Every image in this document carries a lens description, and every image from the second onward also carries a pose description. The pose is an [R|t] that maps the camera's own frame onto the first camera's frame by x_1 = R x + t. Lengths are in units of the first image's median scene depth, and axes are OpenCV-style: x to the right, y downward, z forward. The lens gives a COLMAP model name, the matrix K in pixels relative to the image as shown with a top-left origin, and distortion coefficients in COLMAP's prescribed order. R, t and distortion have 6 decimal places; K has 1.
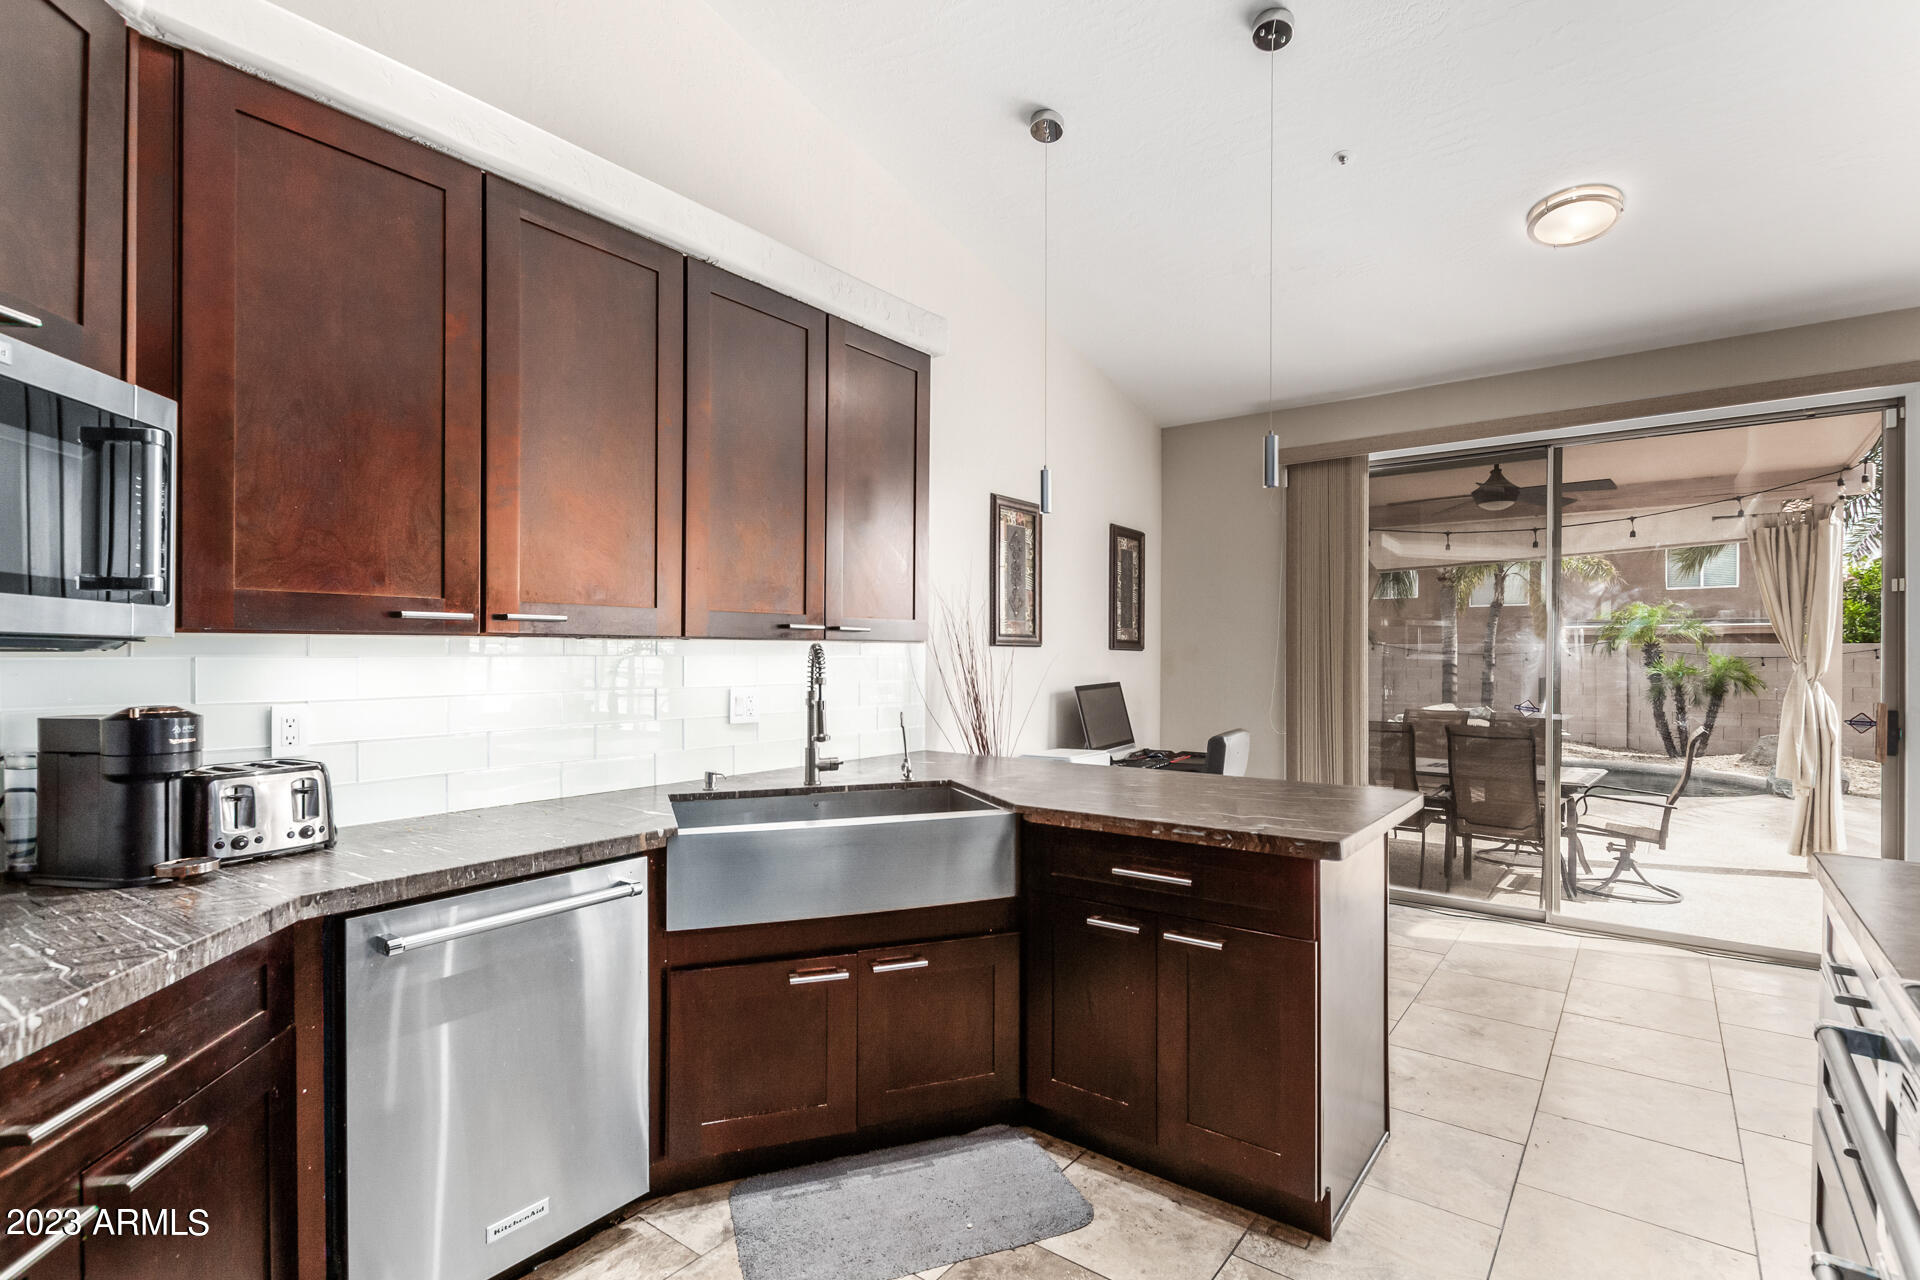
lens RADIAL K [[910.3, 0, 956.8], [0, 910.3, 655.4], [0, 0, 1]] dist [0.001273, -0.000590]
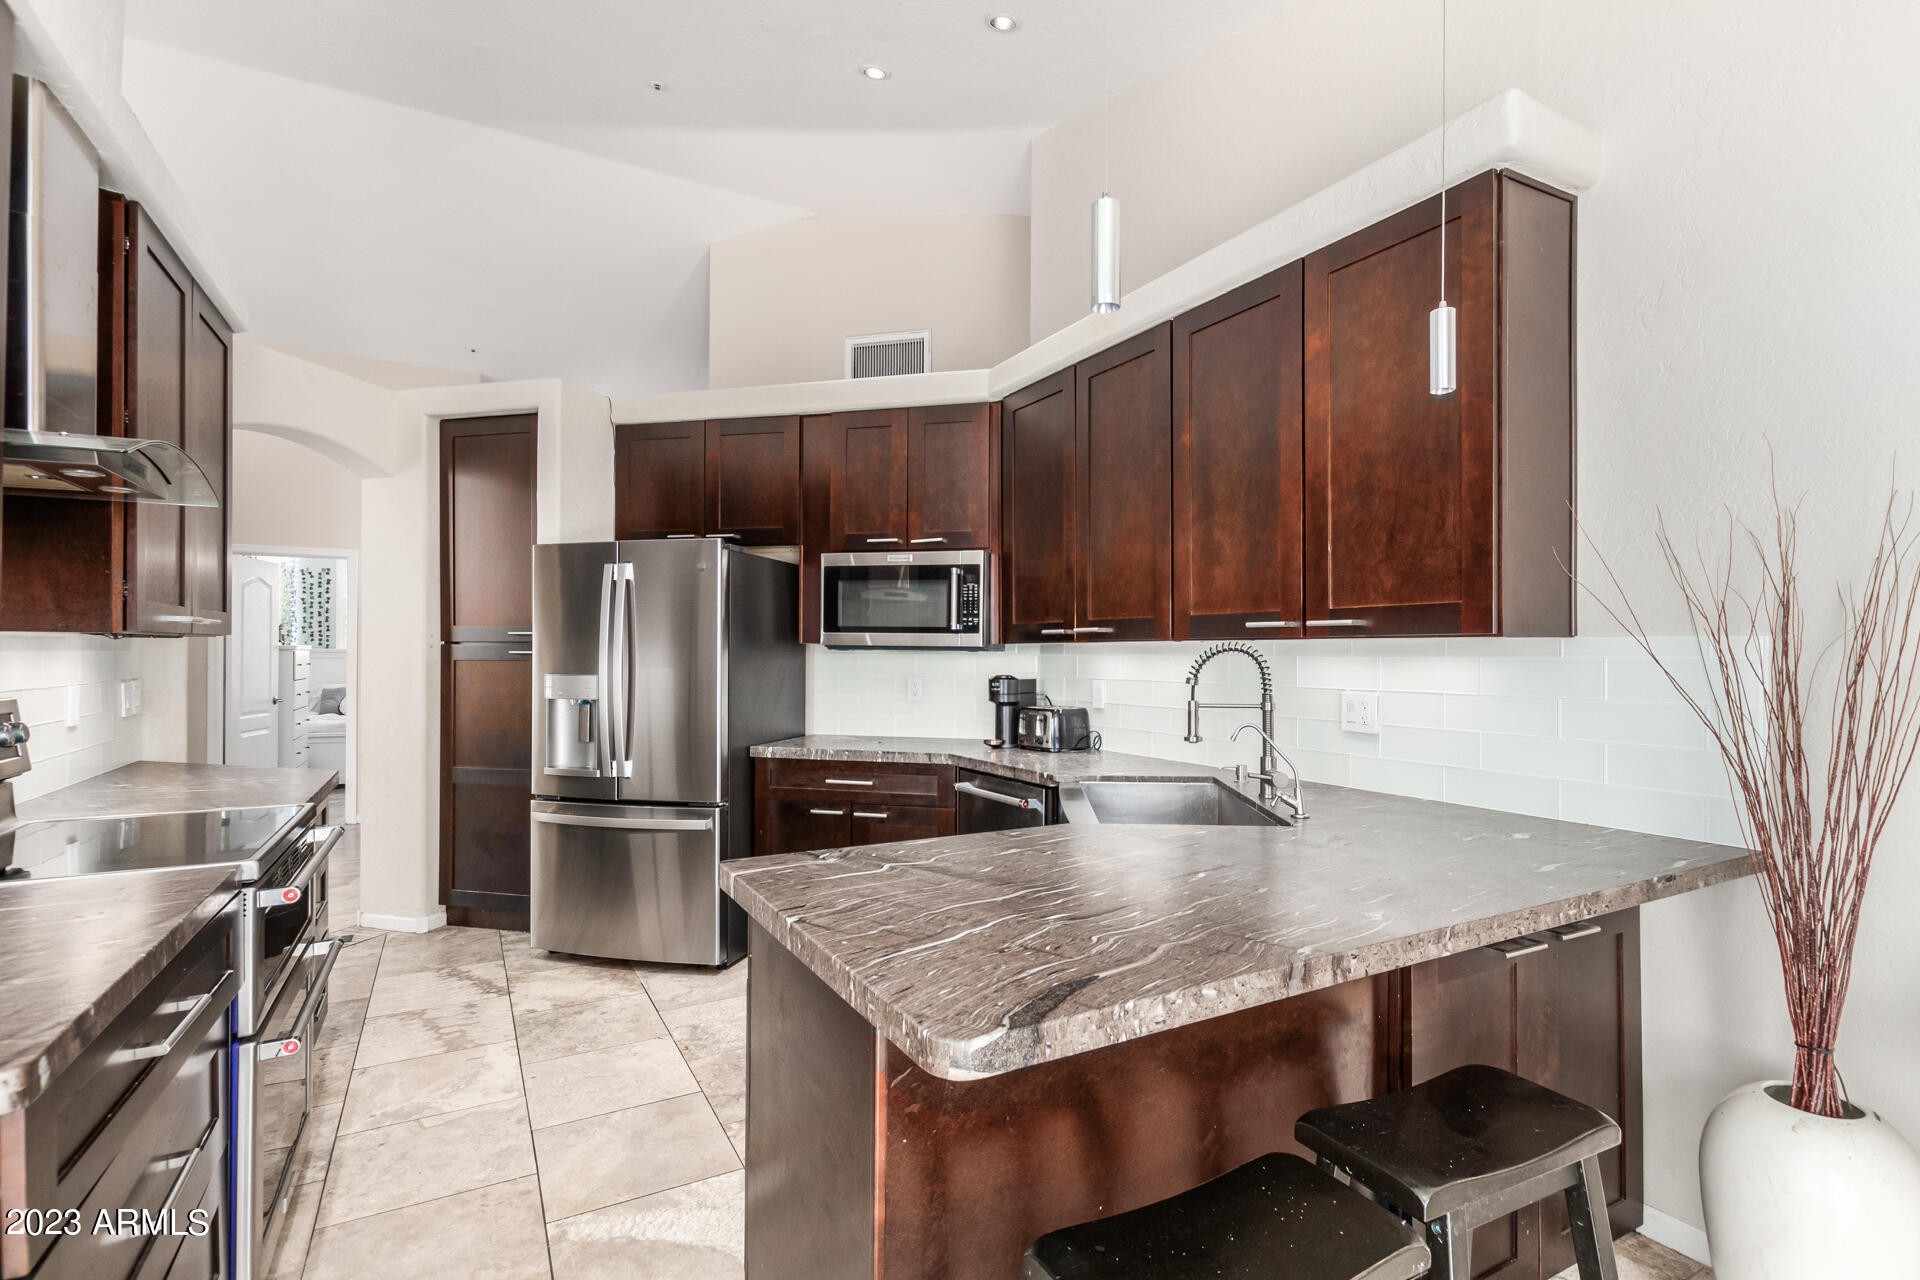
lens RADIAL K [[910.3, 0, 957.7], [0, 910.3, 640.5], [0, 0, 1]] dist [0.001273, -0.000590]
pose [[-0.396595, -0.004785, -0.917981, 0.779577], [0.000040, 0.999986, -0.005229, -0.010744], [0.917994, -0.002110, -0.396589, 1.049266]]
